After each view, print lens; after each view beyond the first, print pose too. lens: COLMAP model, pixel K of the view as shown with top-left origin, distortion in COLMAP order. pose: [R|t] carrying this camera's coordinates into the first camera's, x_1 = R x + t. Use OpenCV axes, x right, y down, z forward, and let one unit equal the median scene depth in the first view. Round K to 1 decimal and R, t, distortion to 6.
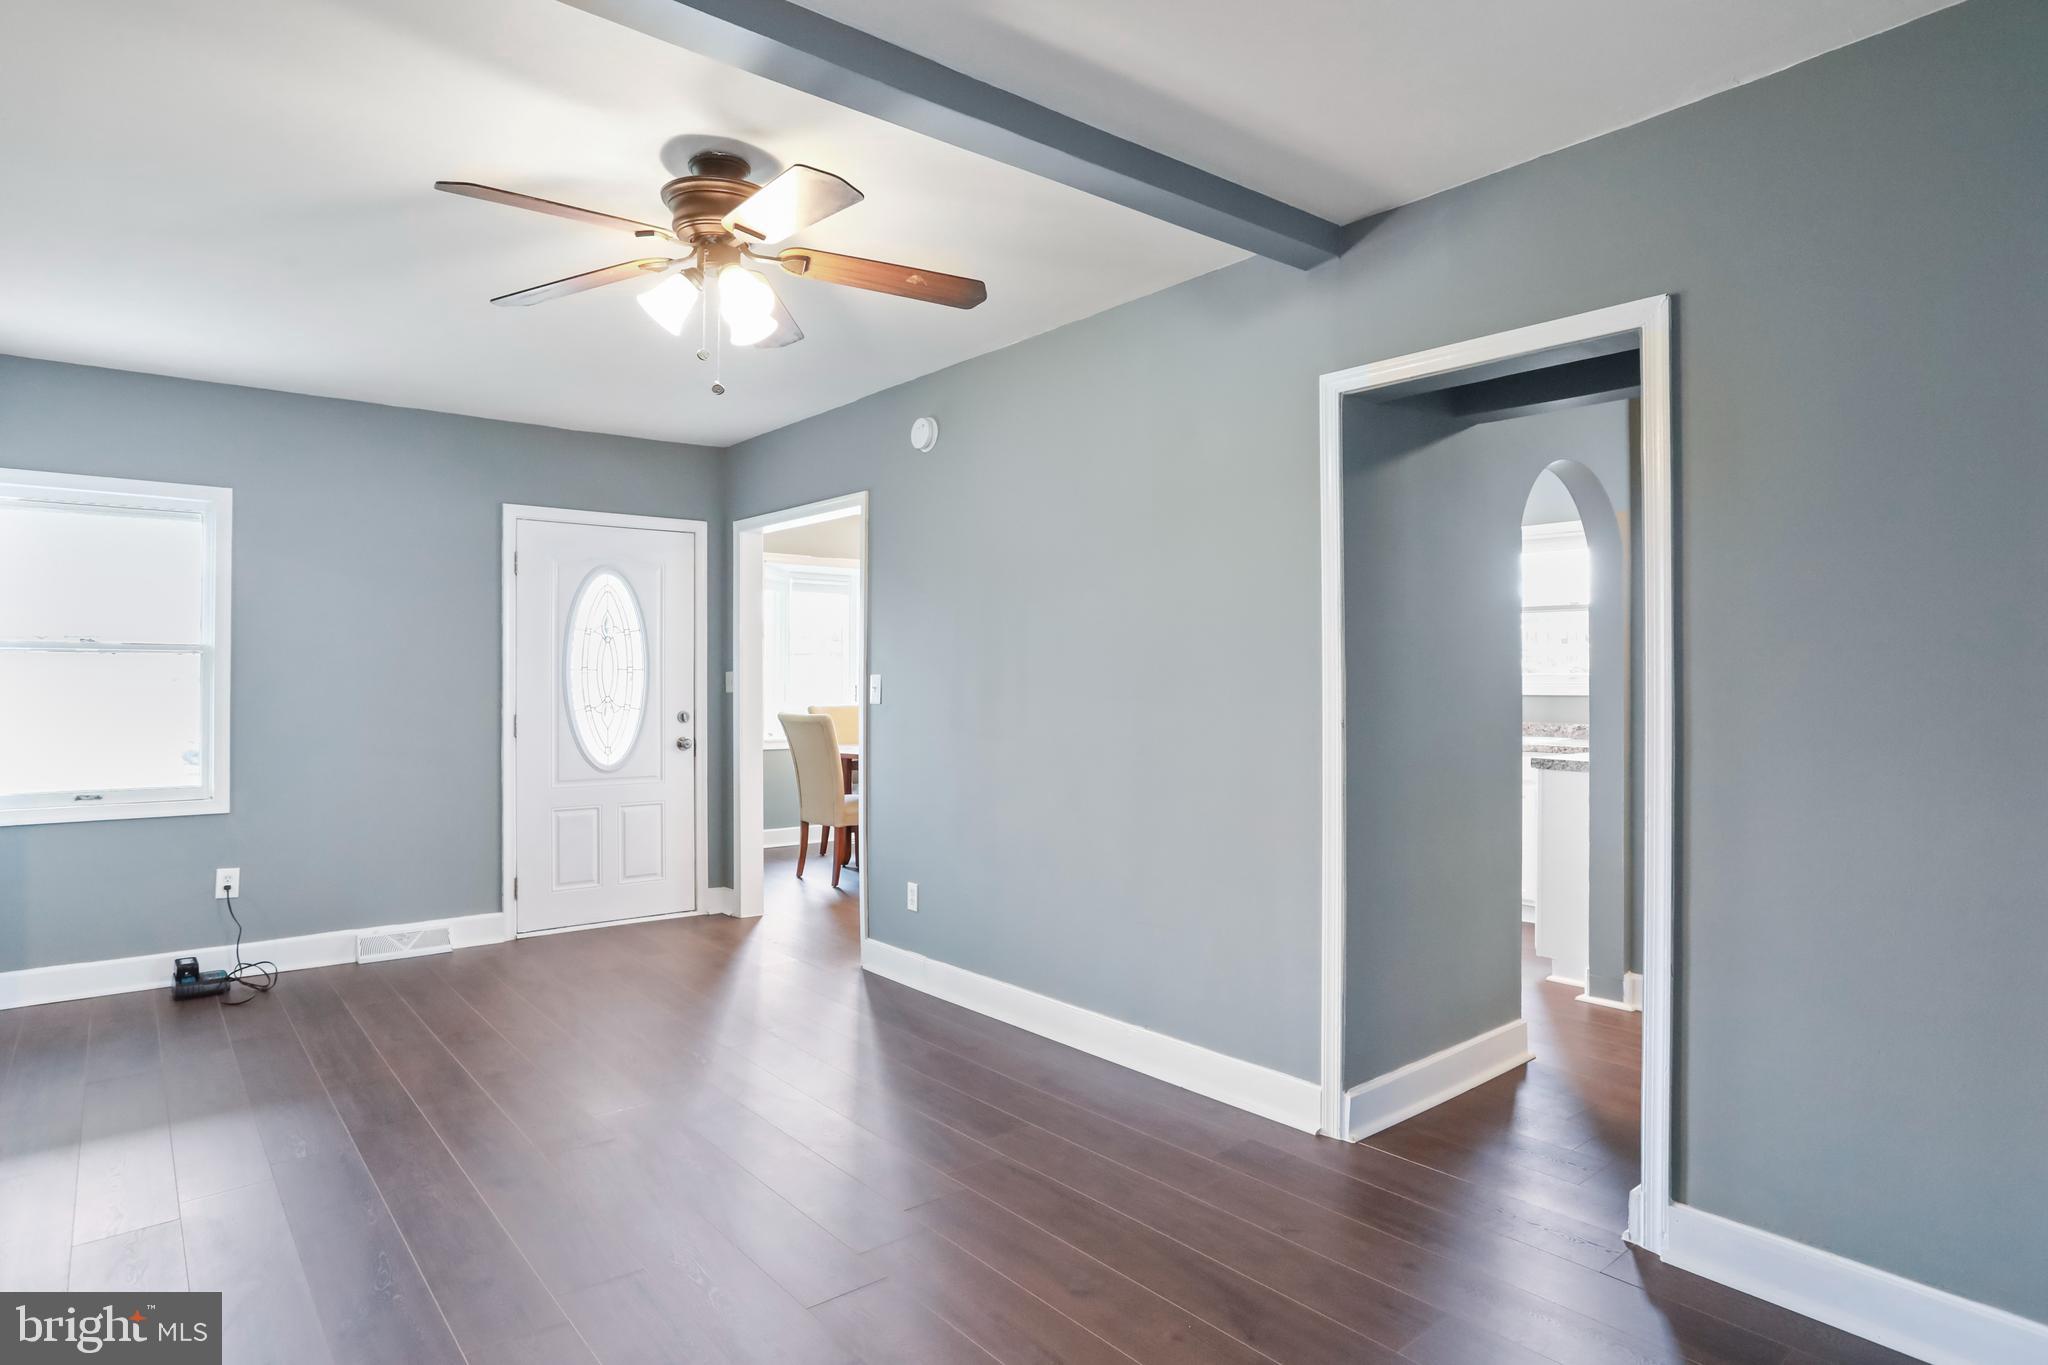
lens RADIAL K [[1151.4, 0, 1033.1], [0, 1151.4, 670.8], [0, 0, 1]] dist [0.002652, 0.001854]
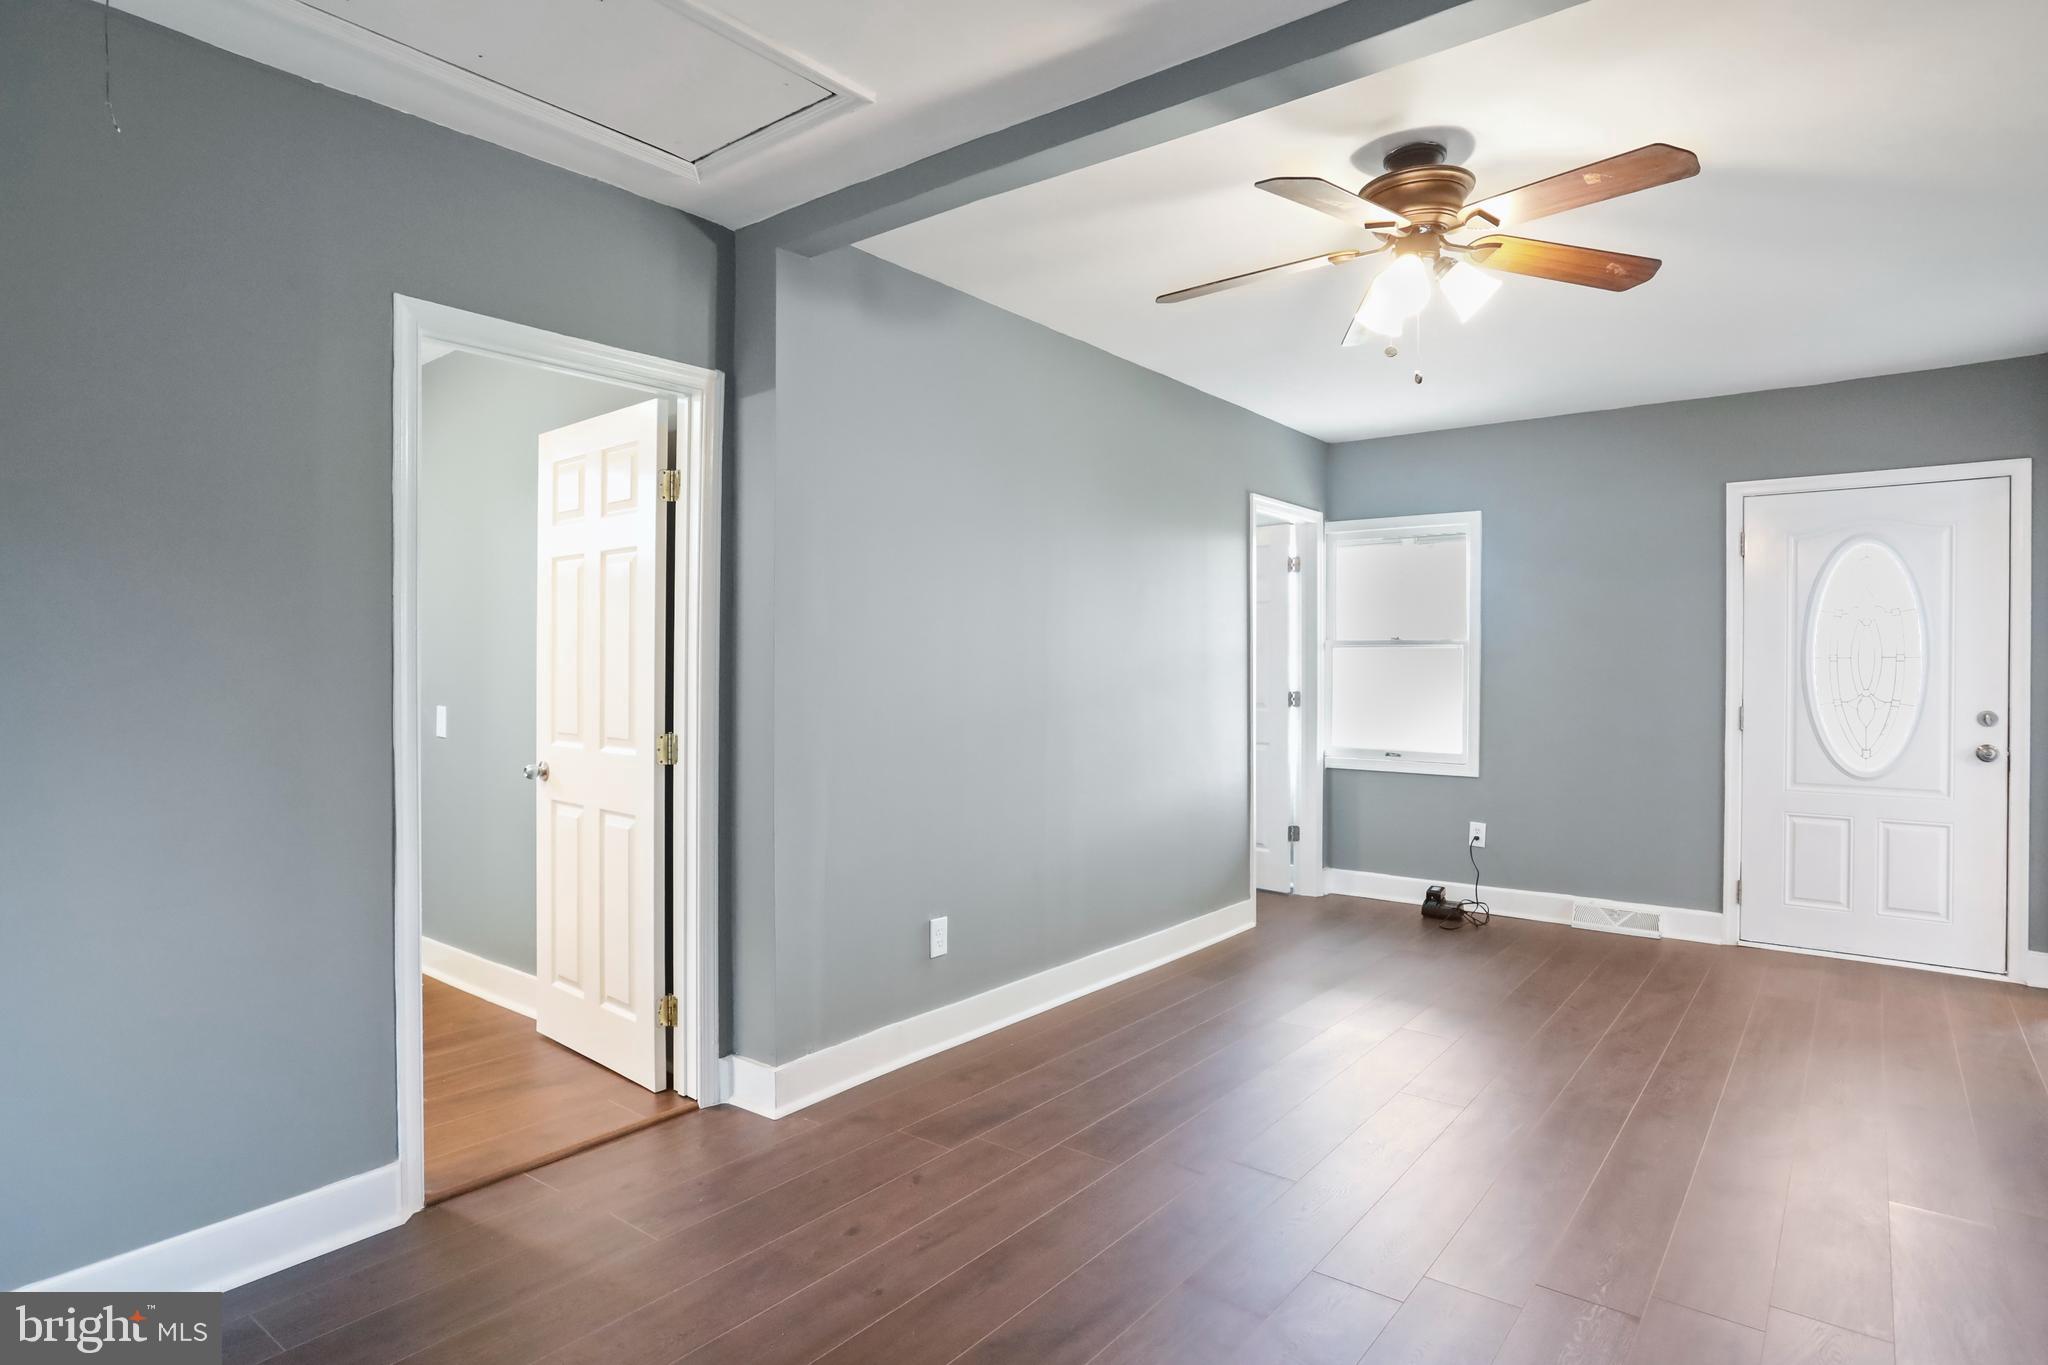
lens RADIAL K [[1151.4, 0, 1033.1], [0, 1151.4, 670.8], [0, 0, 1]] dist [0.002652, 0.001854]
pose [[0.231525, 0.001791, -0.972827, 0.333134], [0.000995, 0.999997, 0.002078, 0.006648], [0.972828, -0.001449, 0.231523, 0.226453]]
